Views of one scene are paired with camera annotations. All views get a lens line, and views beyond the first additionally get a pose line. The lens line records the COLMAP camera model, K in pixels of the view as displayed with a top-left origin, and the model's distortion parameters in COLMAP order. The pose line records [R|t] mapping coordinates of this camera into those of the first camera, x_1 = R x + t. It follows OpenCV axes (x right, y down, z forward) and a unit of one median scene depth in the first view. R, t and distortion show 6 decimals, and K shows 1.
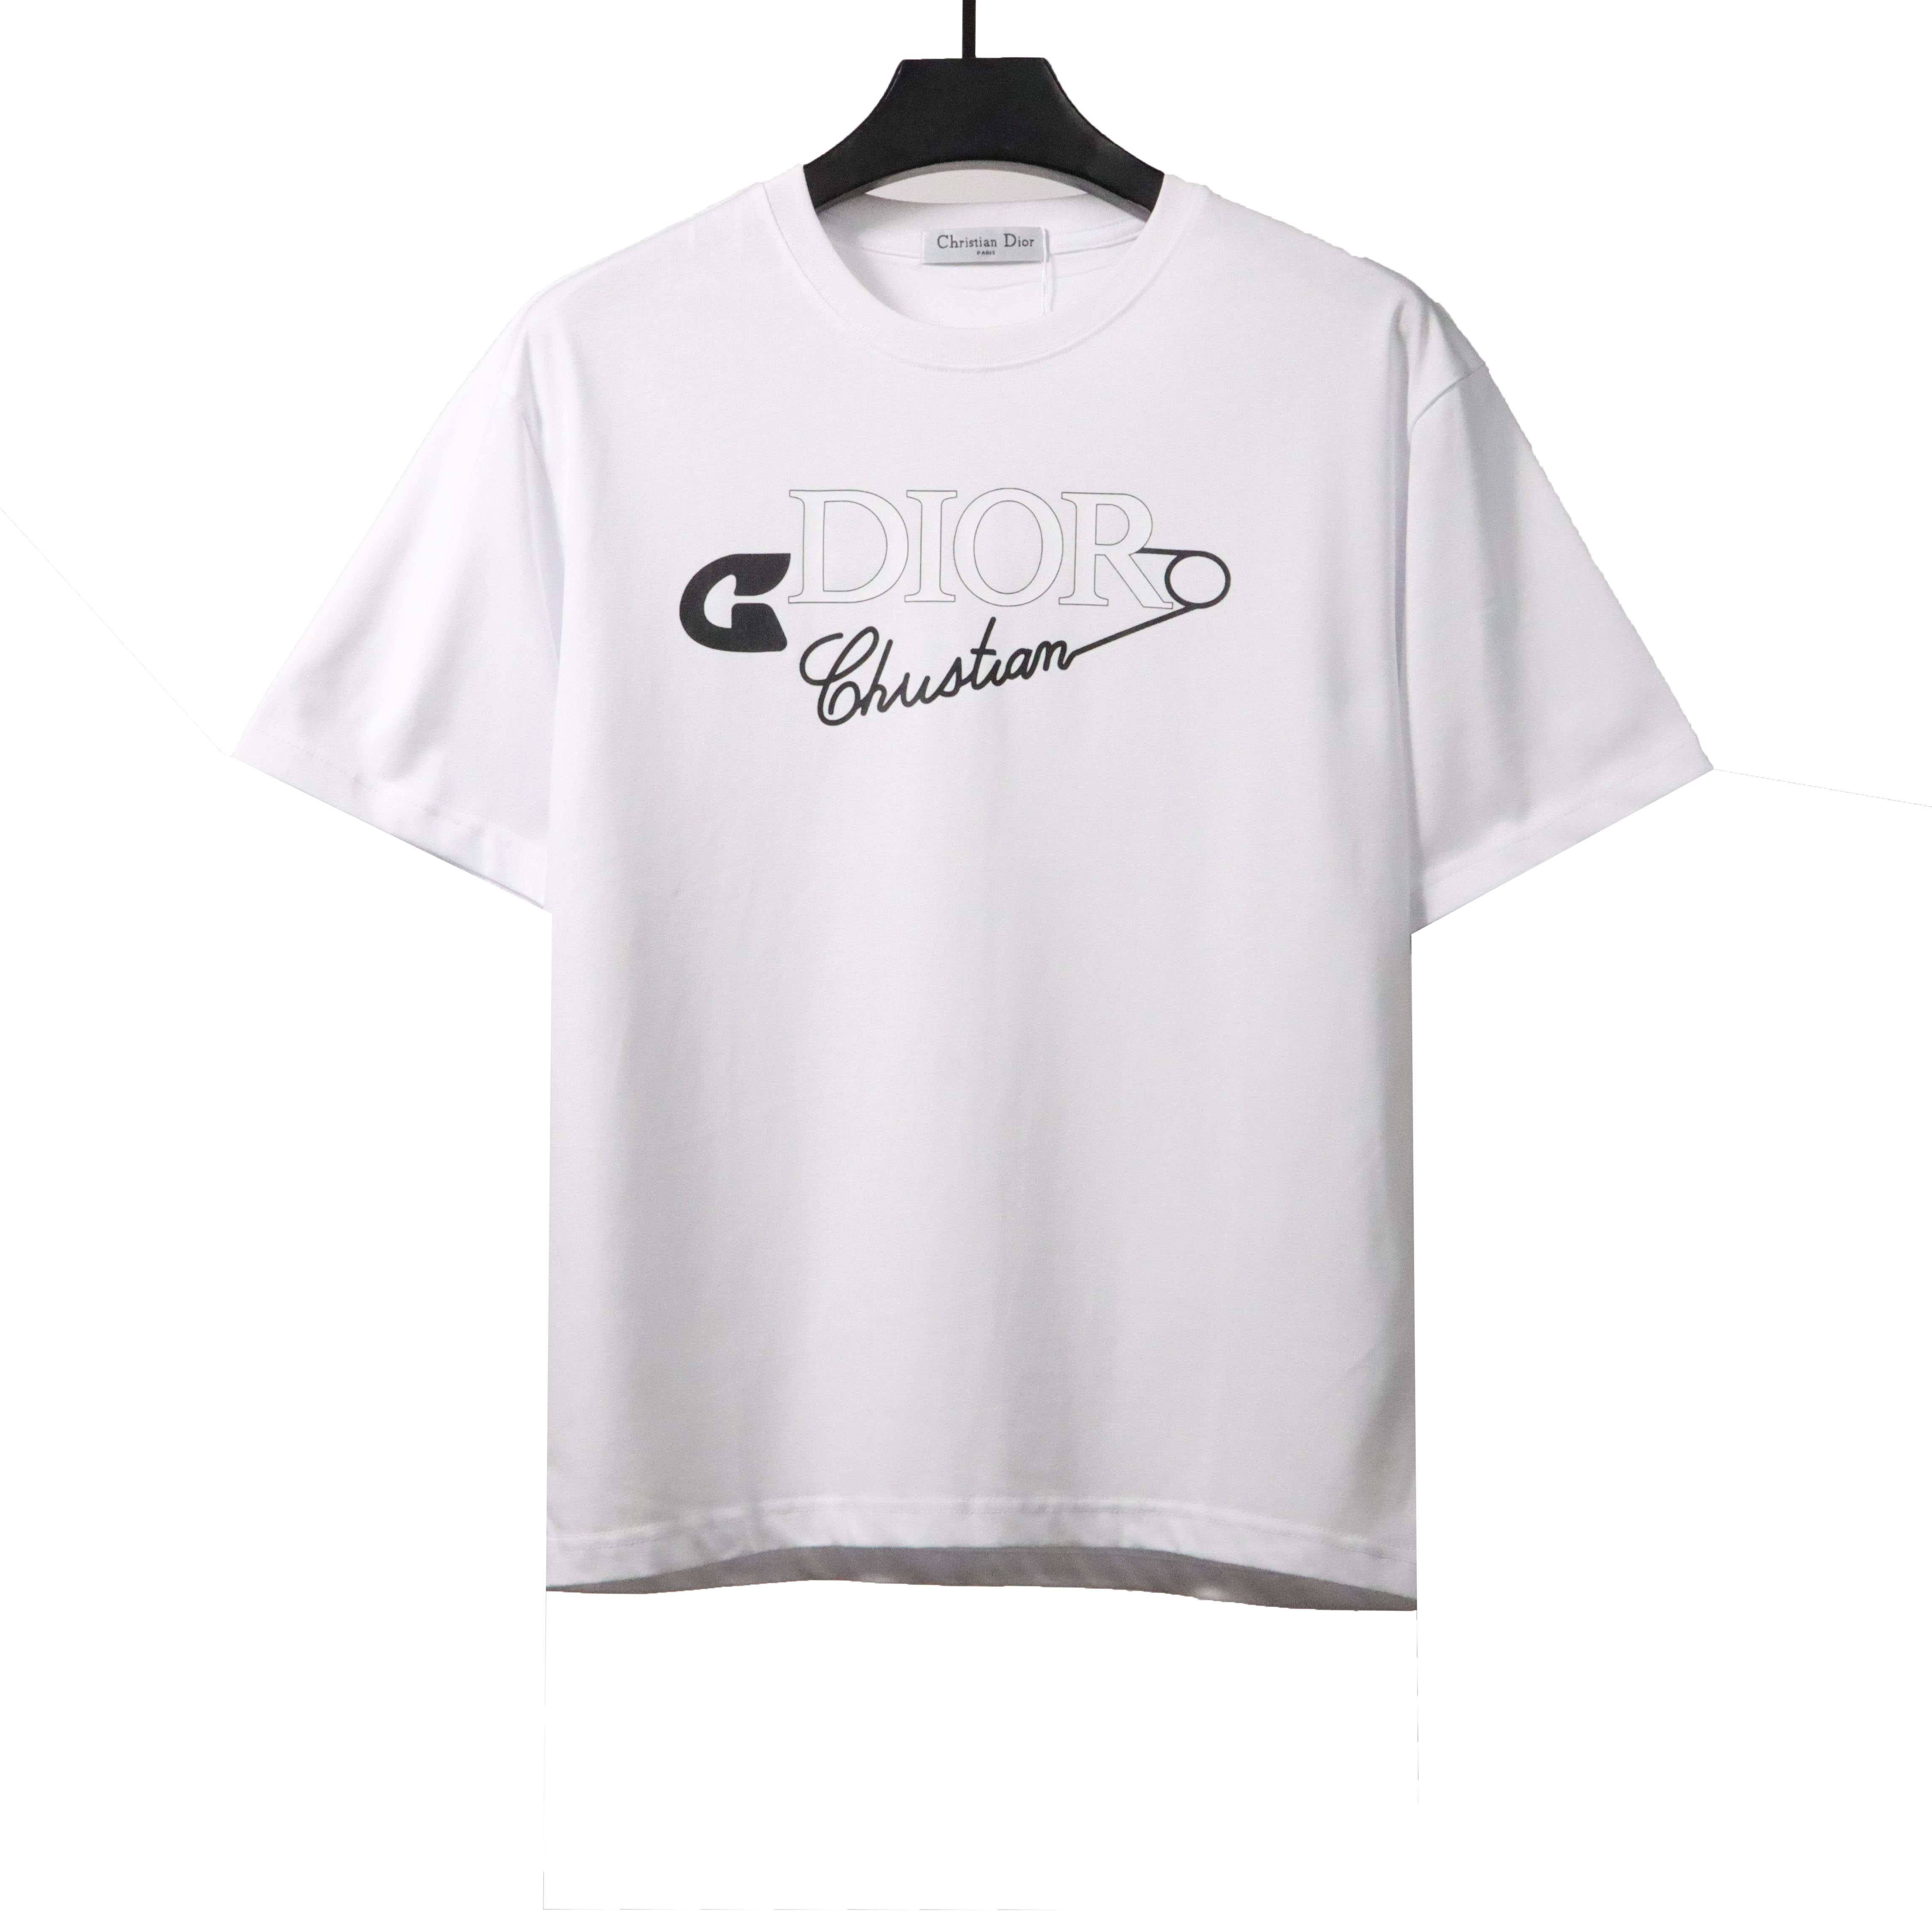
lens RADIAL K [[4356.3, 0, 957.7], [0, 4356.3, 950.3], [0, 0, 1]] dist [-0.056591, 0.000000]
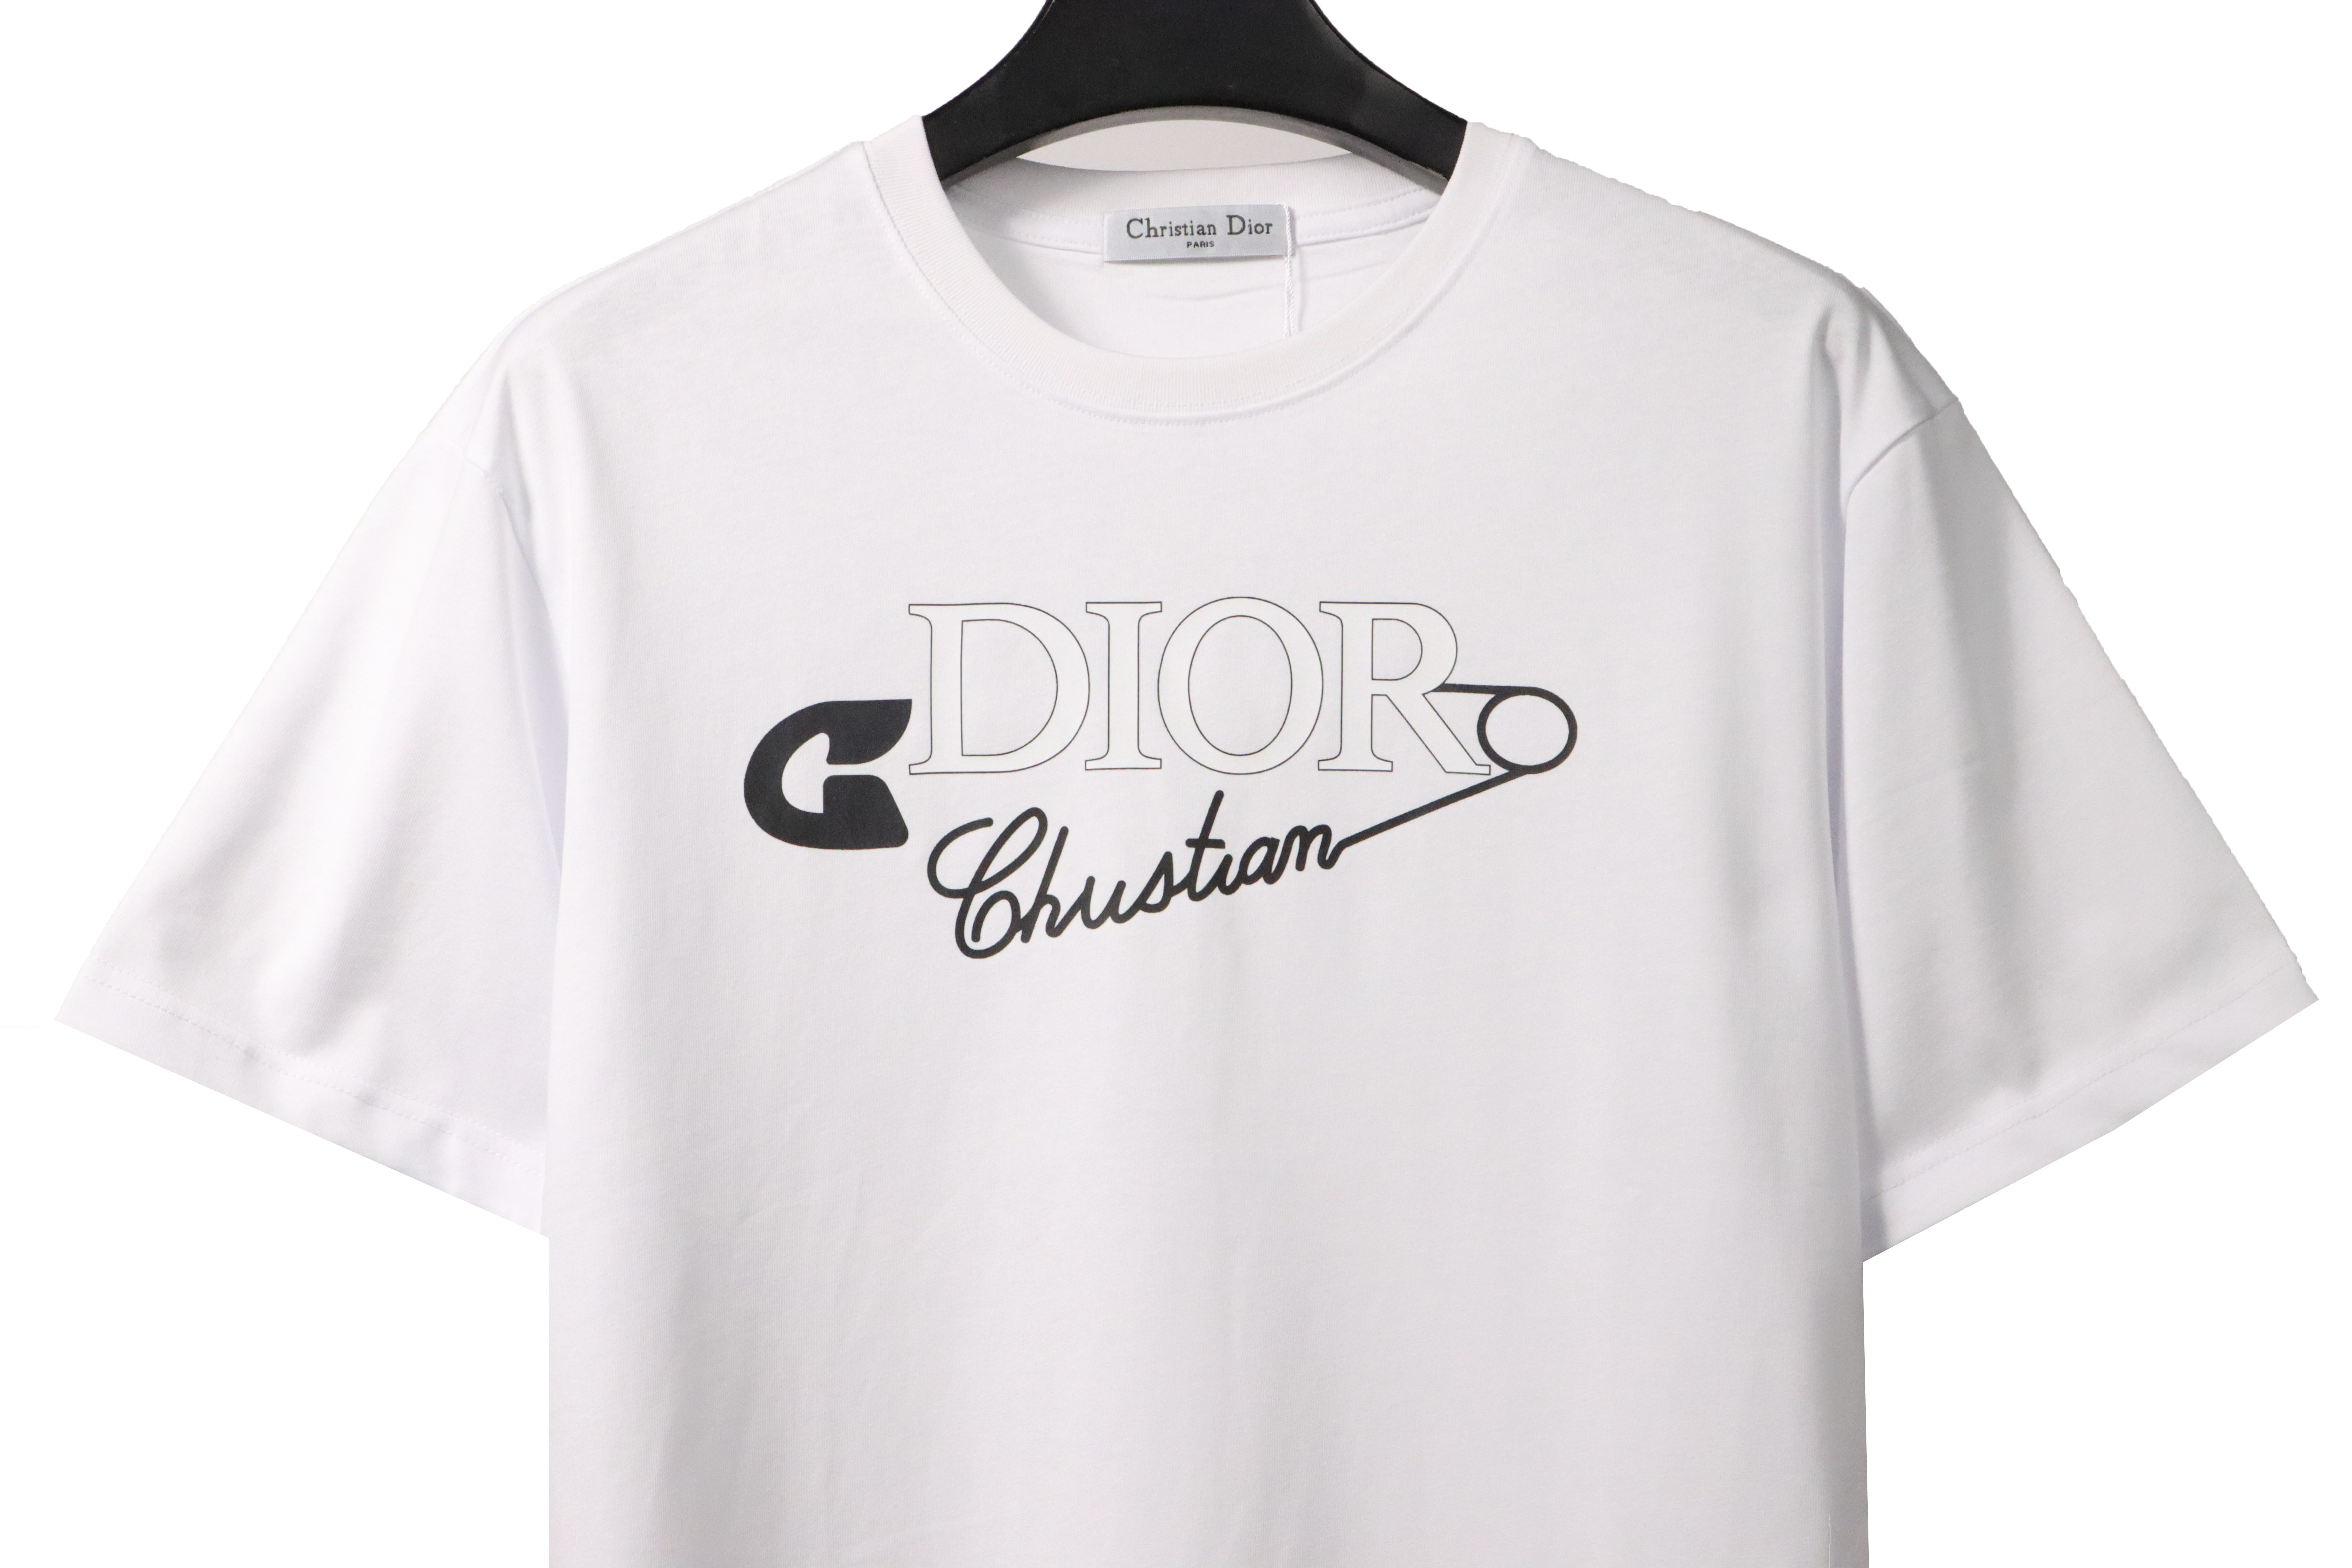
lens RADIAL K [[7721.9, 0, 1183.6], [0, 7721.9, 788.5], [0, 0, 1]] dist [0.379222, 0.000000]
pose [[0.999837, -0.013984, 0.011415, -0.010671], [0.014960, 0.995781, -0.090529, 0.029307], [-0.010101, 0.090685, 0.995828, -0.169107]]
